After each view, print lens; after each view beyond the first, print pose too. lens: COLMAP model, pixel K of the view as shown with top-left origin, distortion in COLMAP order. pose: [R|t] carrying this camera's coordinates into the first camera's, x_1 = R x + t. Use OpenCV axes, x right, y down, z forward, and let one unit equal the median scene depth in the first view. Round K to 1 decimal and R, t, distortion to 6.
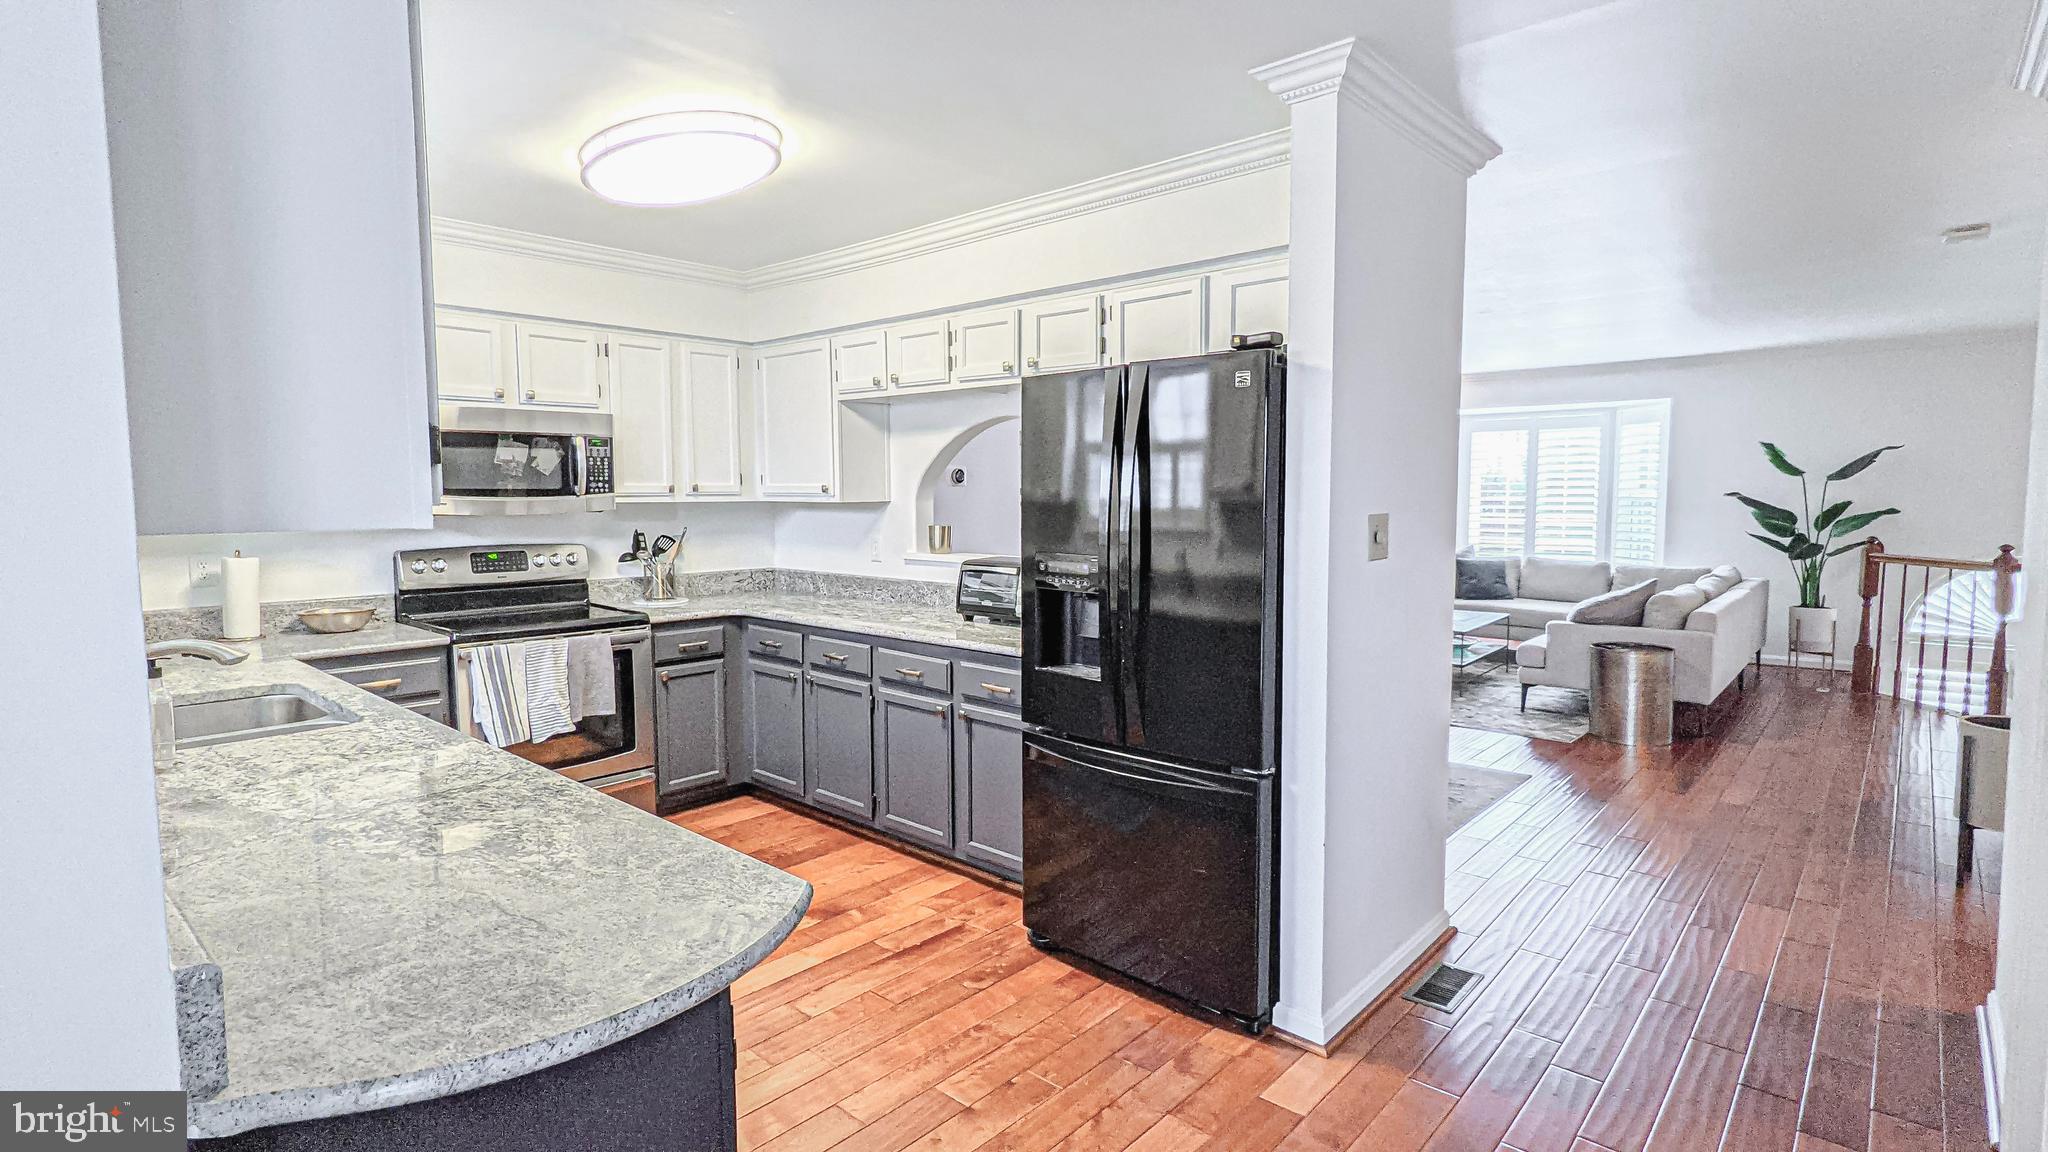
lens RADIAL K [[991.2, 0, 1020.4], [0, 991.2, 568.5], [0, 0, 1]] dist [-0.004335, -0.000068]
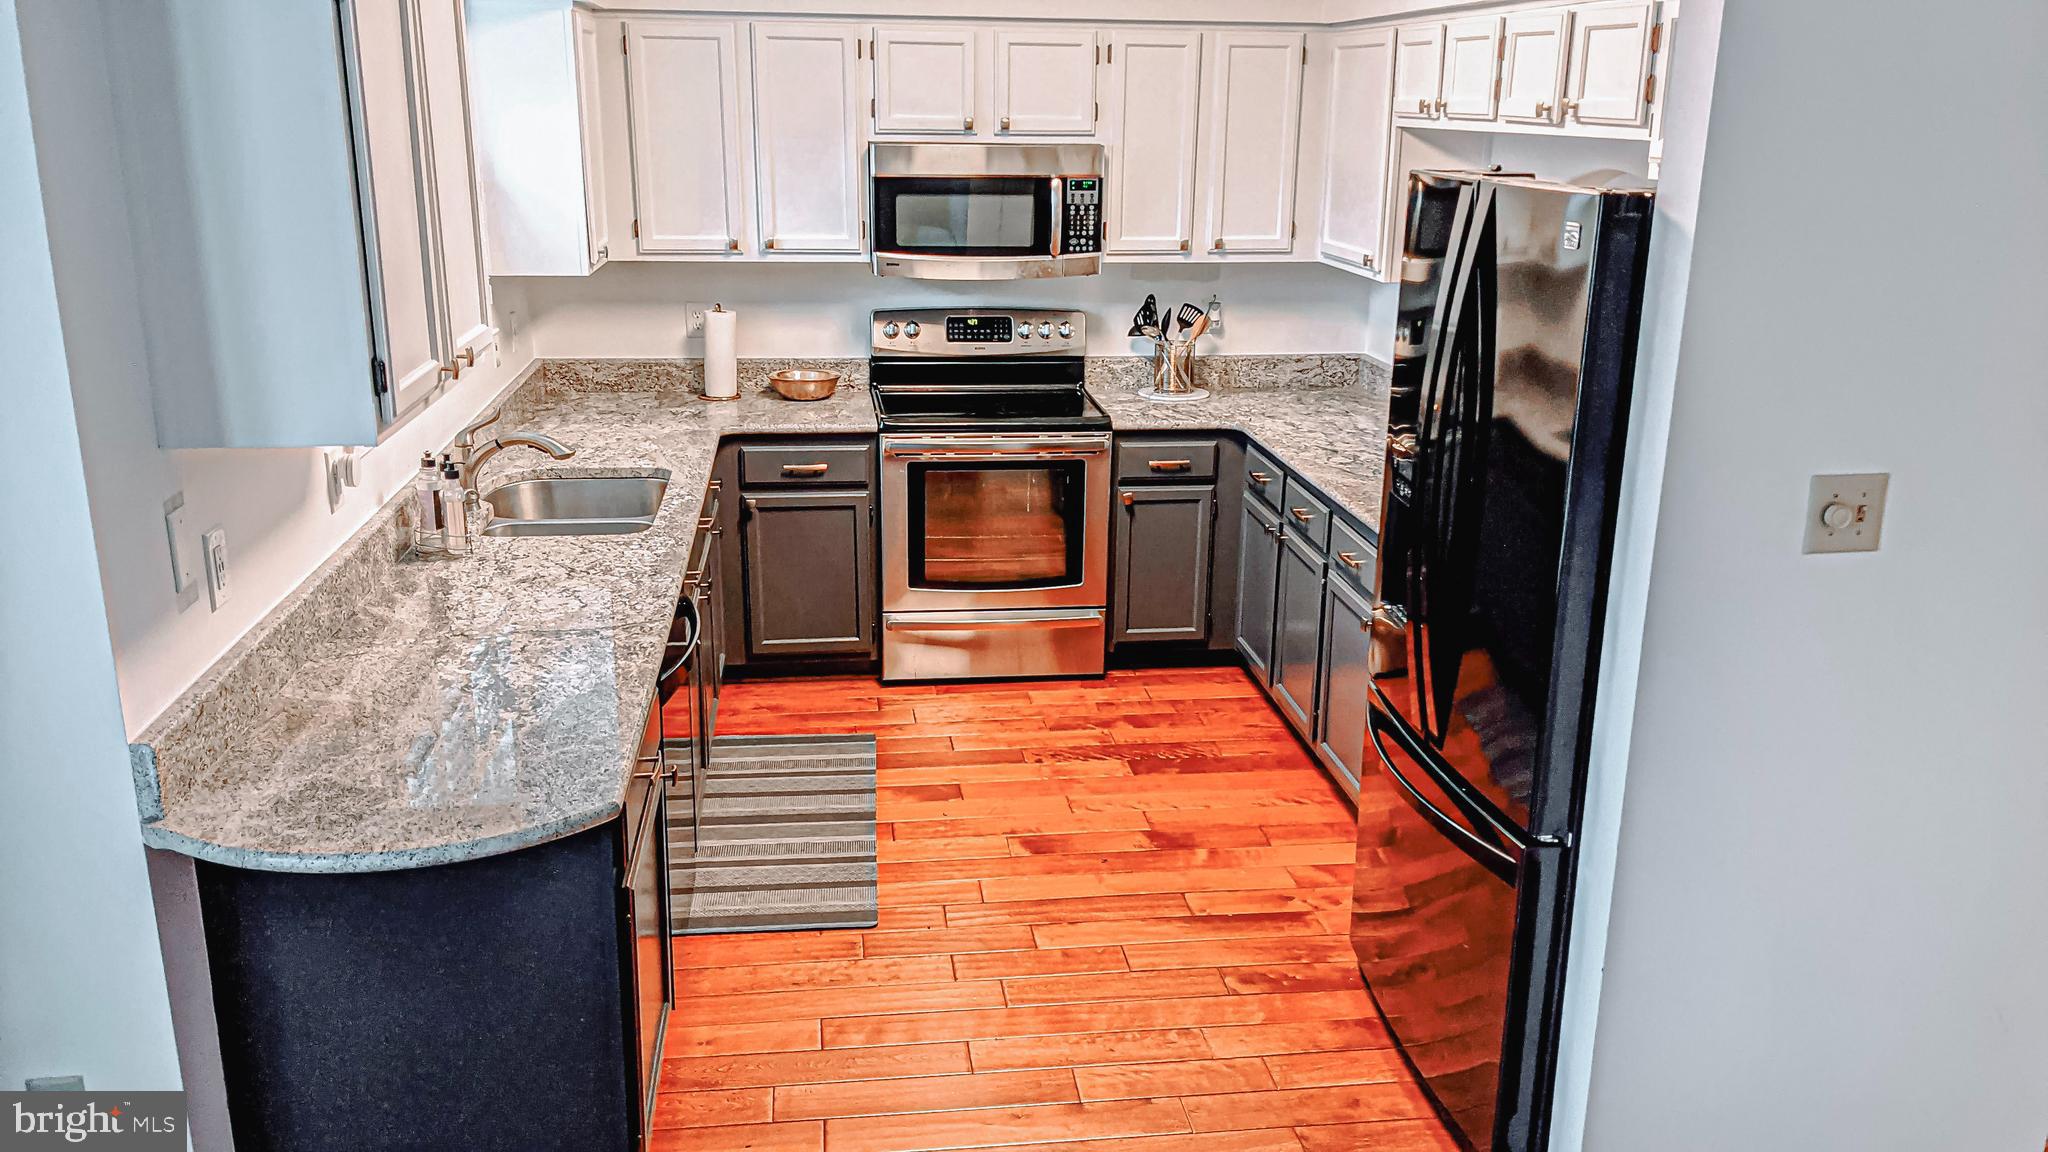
lens RADIAL K [[1595.2, 0, 1028.8], [0, 1595.2, 583.5], [0, 0, 1]] dist [0.082651, -0.004680]
pose [[0.761515, 0.199068, -0.616820, 0.373249], [-0.066223, 0.970583, 0.231481, -0.113198], [0.644755, -0.135428, 0.752297, -0.004939]]
